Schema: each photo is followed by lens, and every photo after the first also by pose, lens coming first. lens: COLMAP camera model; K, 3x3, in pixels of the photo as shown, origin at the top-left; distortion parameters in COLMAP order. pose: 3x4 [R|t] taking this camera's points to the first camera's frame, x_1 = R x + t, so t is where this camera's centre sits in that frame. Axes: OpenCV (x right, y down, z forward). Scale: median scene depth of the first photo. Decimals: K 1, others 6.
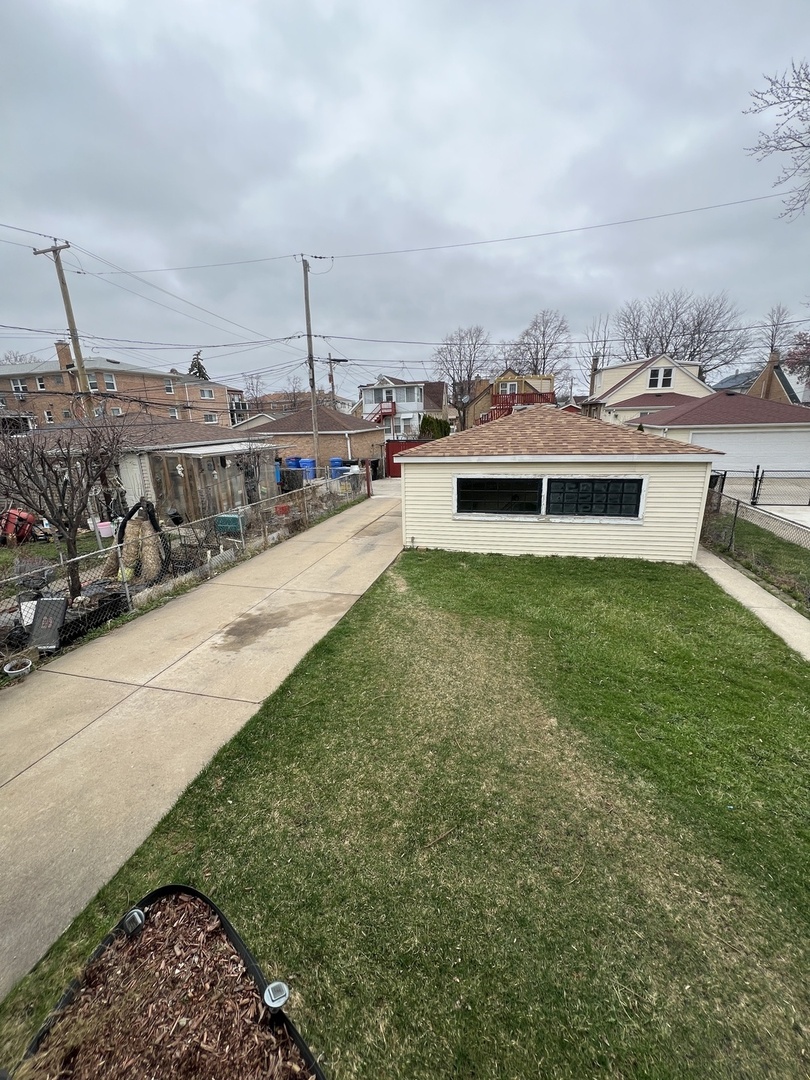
lens RADIAL K [[430.3, 0, 404.4], [0, 430.3, 543.5], [0, 0, 1]] dist [-0.002287, 0.000368]
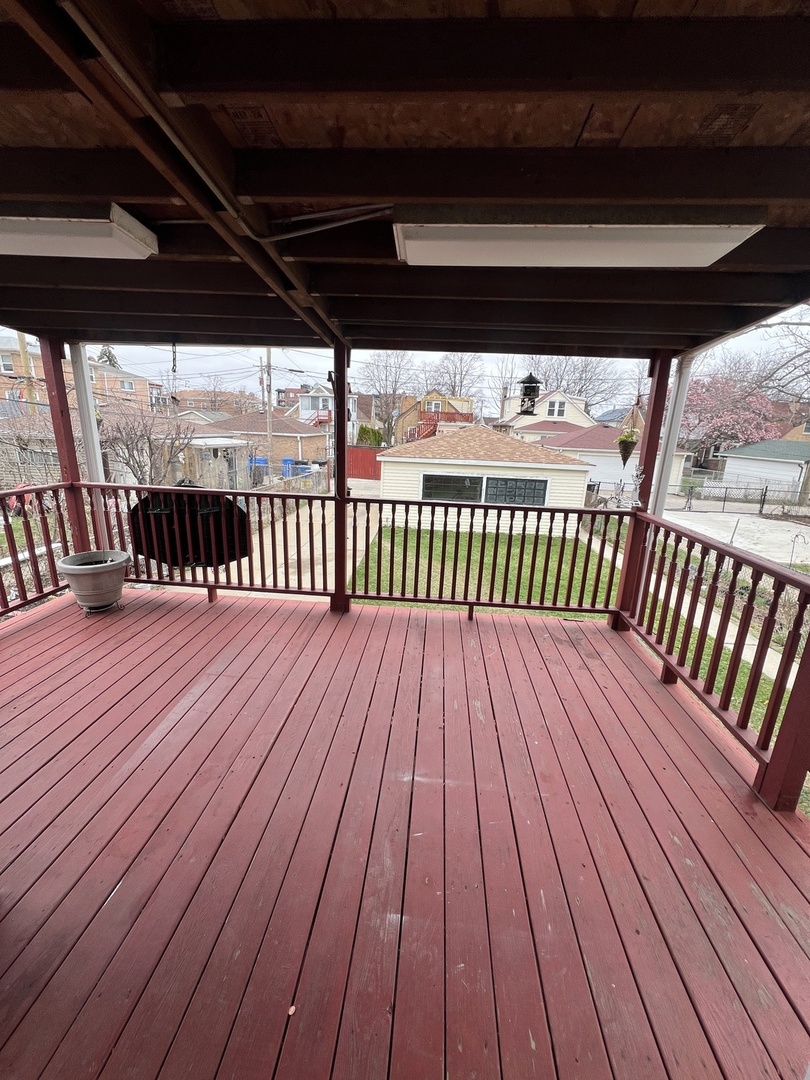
lens RADIAL K [[430.3, 0, 405.3], [0, 430.3, 539.6], [0, 0, 1]] dist [-0.002287, 0.000368]
pose [[0.979356, 0.020678, 0.201082, -0.056518], [-0.014588, 0.999390, -0.031720, 0.027809], [-0.201615, 0.028131, 0.979061, -0.089497]]
